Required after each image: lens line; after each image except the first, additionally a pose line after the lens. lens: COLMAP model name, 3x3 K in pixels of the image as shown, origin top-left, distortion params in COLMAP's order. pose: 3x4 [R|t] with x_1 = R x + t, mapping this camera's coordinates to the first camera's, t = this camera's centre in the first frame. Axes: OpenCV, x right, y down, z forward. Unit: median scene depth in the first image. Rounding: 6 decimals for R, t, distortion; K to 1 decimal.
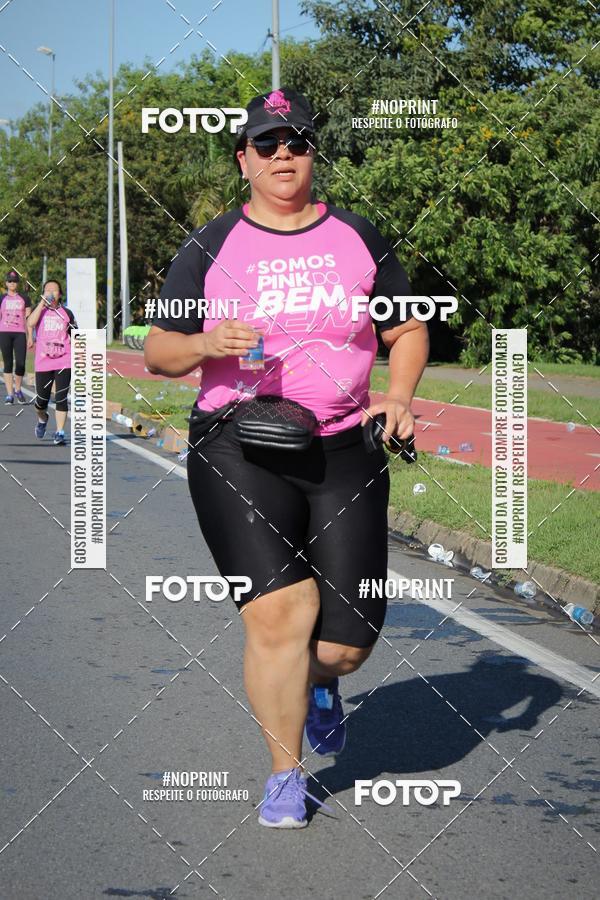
lens RADIAL K [[4978.2, 0, 300.0], [0, 4978.2, 450.0], [0, 0, 1]] dist [0.799438, -5.082730]
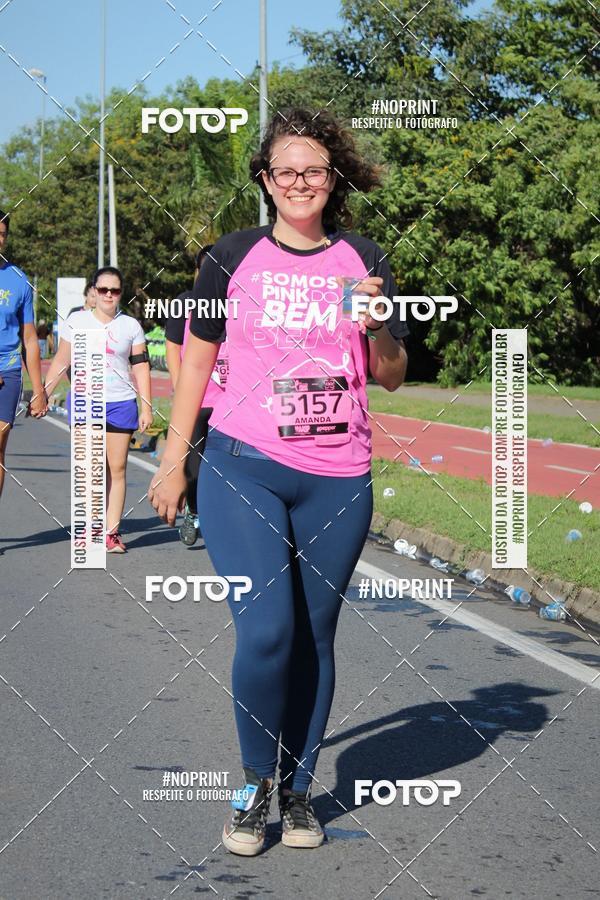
lens RADIAL K [[5812.4, 0, 300.0], [0, 5812.4, 450.0], [0, 0, 1]] dist [0.234508, 12.969619]
pose [[0.999983, 0.005463, 0.001891, 0.000932], [-0.005450, 0.999961, -0.006939, 0.004727], [-0.001929, 0.006928, 0.999974, -0.200919]]
